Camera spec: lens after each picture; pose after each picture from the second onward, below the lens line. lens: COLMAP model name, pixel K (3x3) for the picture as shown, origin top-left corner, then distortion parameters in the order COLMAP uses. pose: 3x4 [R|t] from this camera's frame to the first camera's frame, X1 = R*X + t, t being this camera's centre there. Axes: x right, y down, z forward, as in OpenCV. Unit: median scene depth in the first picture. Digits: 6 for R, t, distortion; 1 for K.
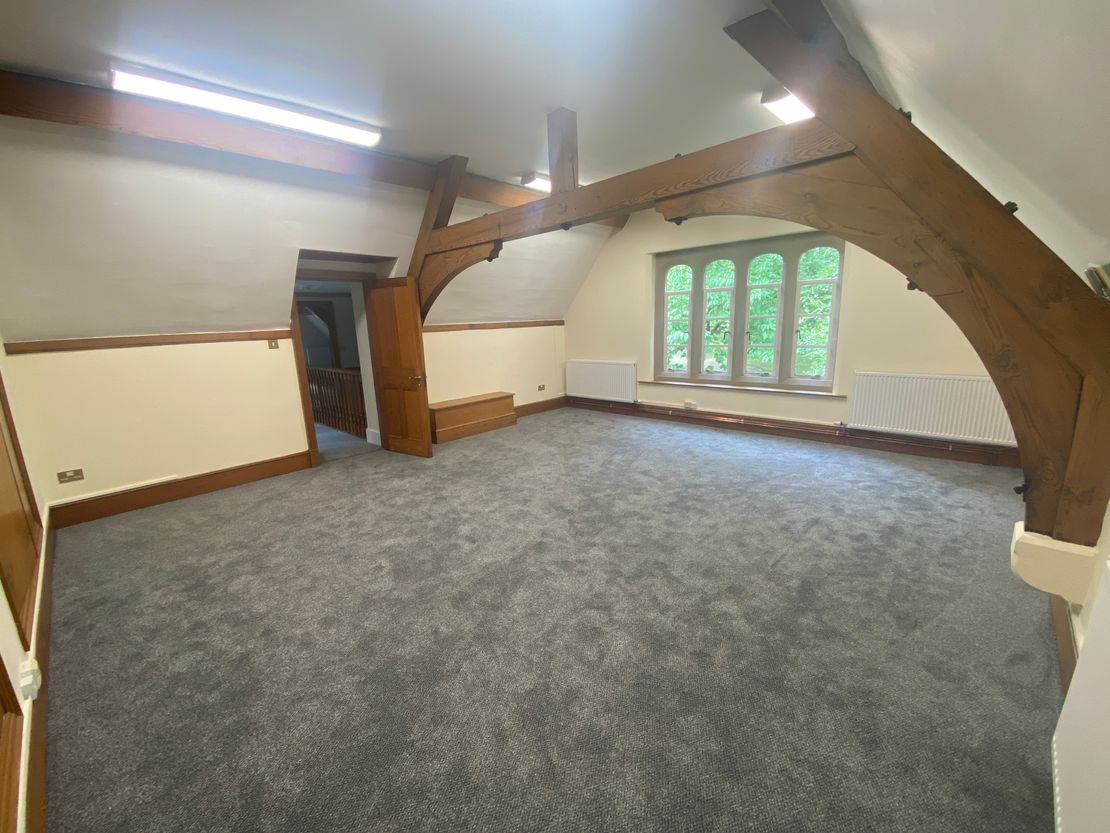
lens RADIAL K [[455.1, 0, 552.6], [0, 455.1, 417.4], [0, 0, 1]] dist [0.064532, -0.041411]
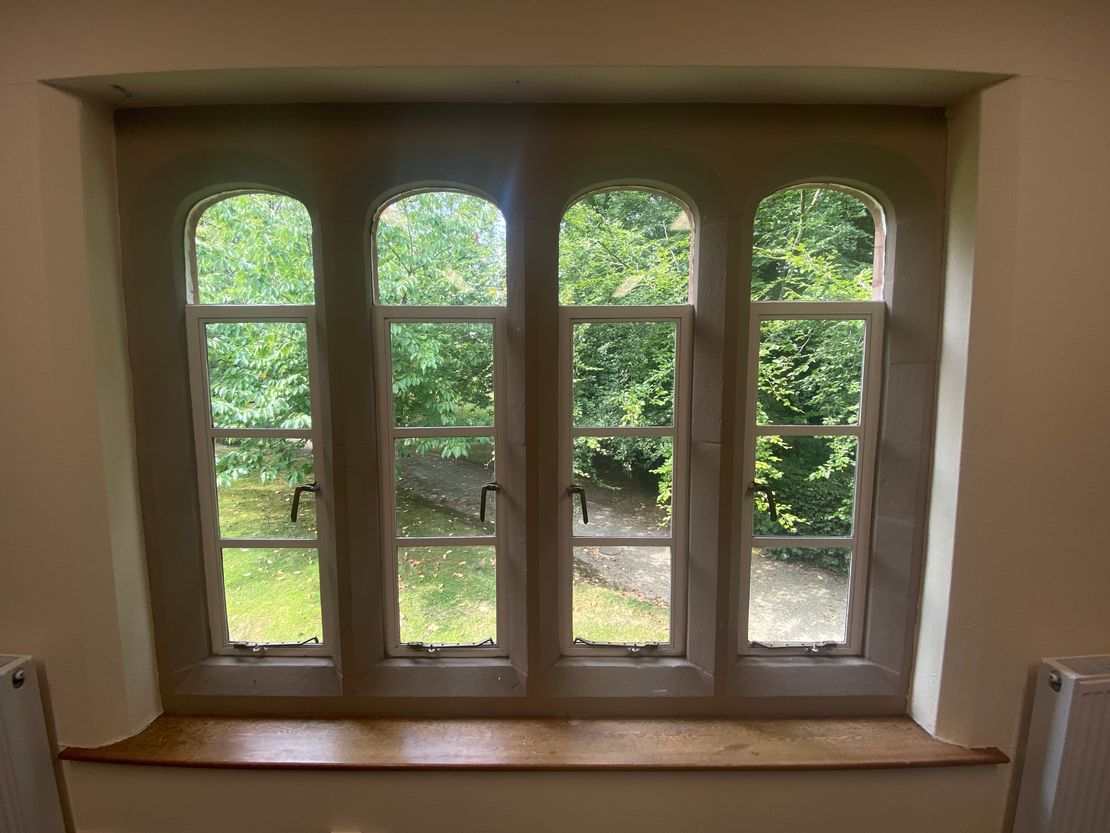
lens RADIAL K [[455.1, 0, 552.6], [0, 455.1, 417.4], [0, 0, 1]] dist [0.064532, -0.041411]
pose [[0.736303, -0.028909, 0.676034, 0.237288], [0.124779, 0.987754, -0.093664, -0.189369], [-0.665047, 0.153320, 0.730894, 0.776137]]
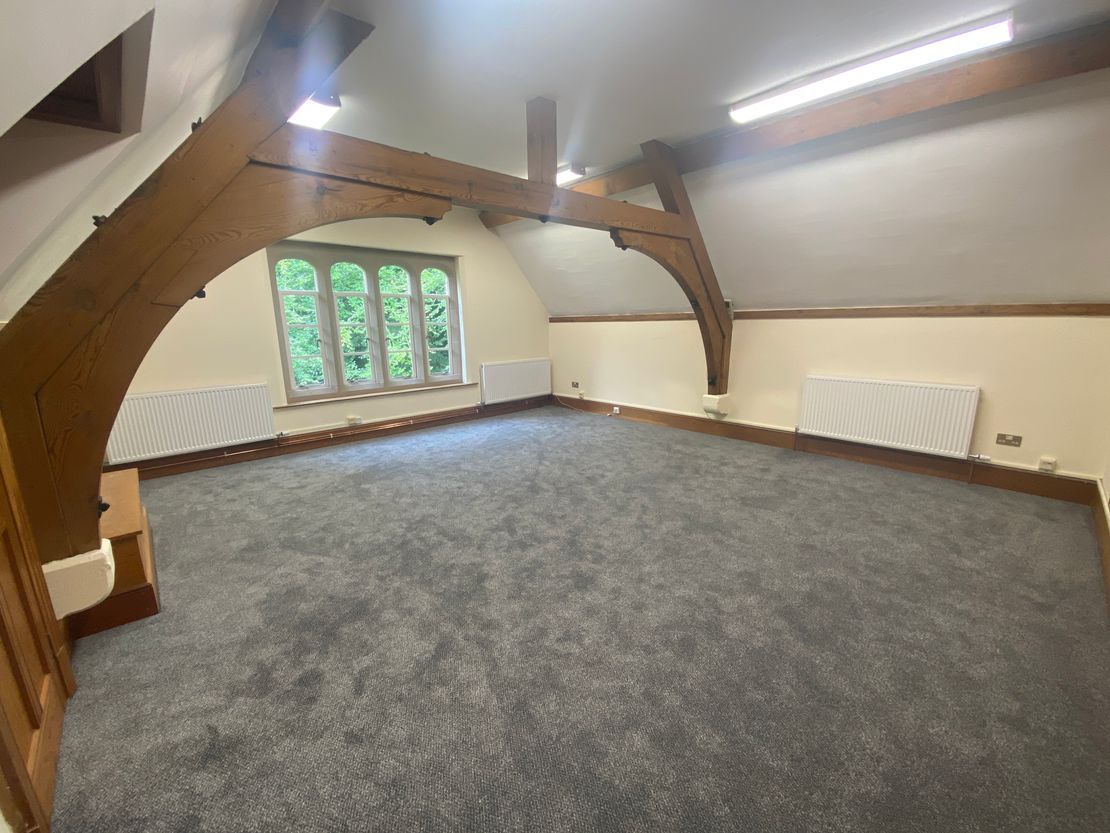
lens RADIAL K [[433.8, 0, 569.1], [0, 433.8, 443.8], [0, 0, 1]] dist [-0.000336, -0.000027]
pose [[0.053742, -0.243606, 0.968384, -0.530816], [0.217136, 0.949431, 0.226788, -0.087518], [-0.974661, 0.198083, 0.103920, 0.515931]]
